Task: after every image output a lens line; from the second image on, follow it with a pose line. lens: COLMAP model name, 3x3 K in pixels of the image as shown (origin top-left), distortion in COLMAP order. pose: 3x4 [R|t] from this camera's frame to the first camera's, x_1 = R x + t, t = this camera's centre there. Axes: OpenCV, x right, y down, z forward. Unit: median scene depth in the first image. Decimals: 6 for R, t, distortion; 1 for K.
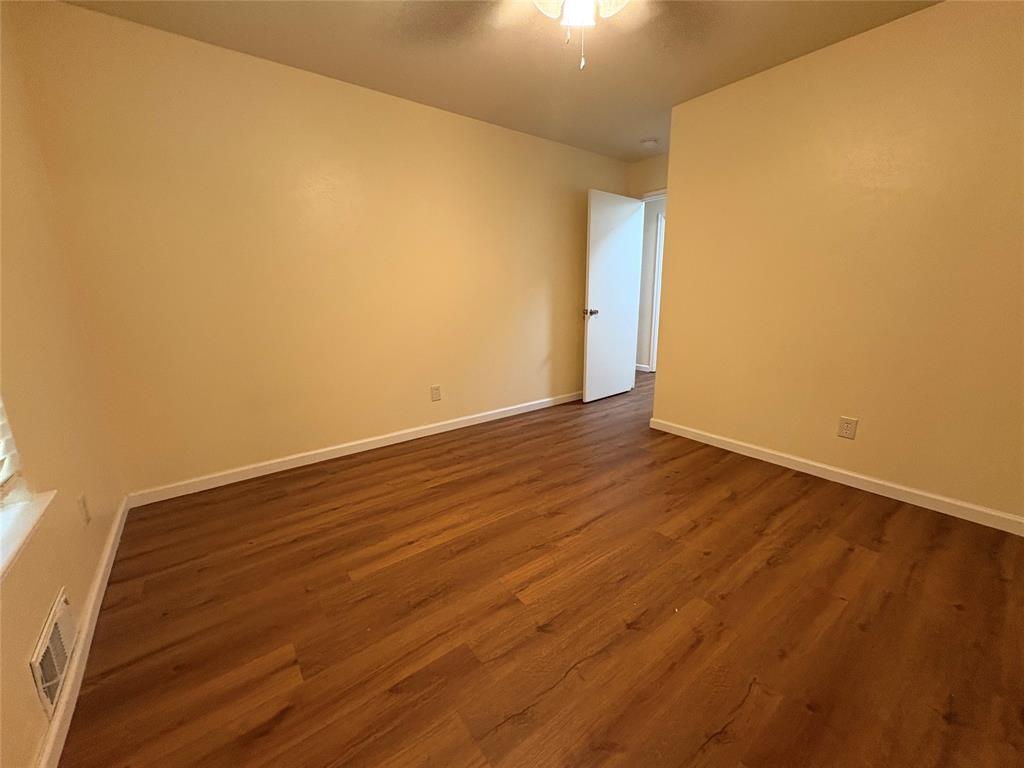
lens RADIAL K [[408.9, 0, 512.0], [0, 408.9, 384.0], [0, 0, 1]] dist [-0.000044, -0.000059]
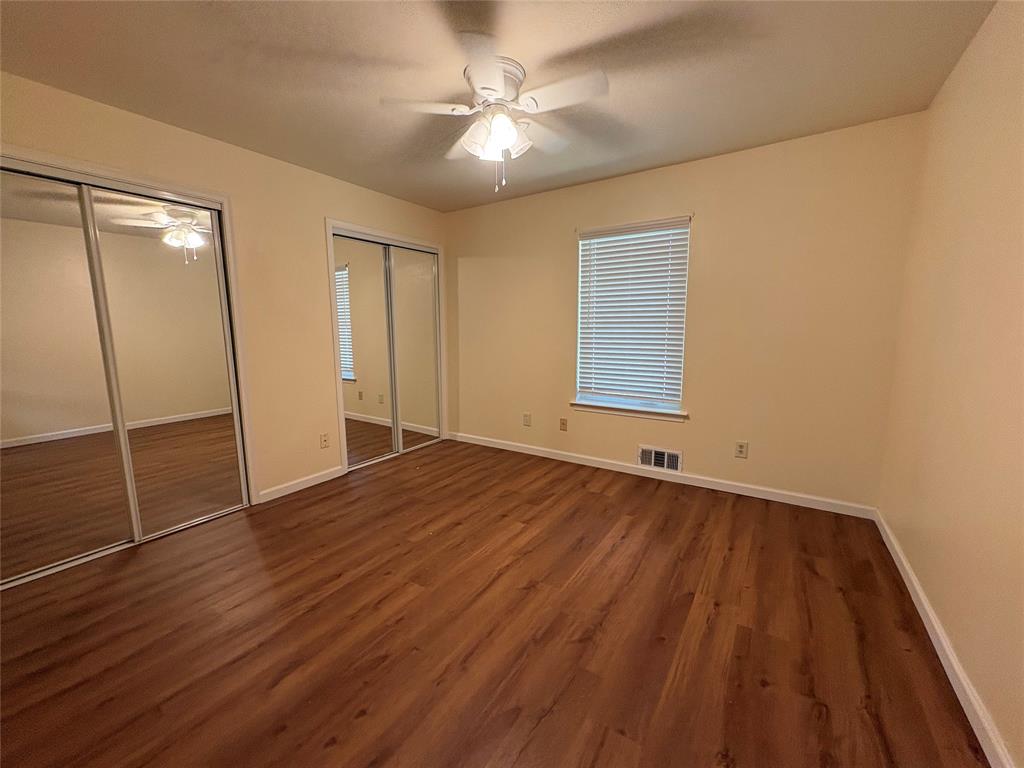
lens RADIAL K [[408.9, 0, 512.0], [0, 408.9, 384.0], [0, 0, 1]] dist [-0.000044, -0.000059]
pose [[-0.946426, 0.063372, -0.316641, 0.429978], [-0.053512, 0.936220, 0.347317, -0.455817], [0.318456, 0.345654, -0.882672, 1.753965]]
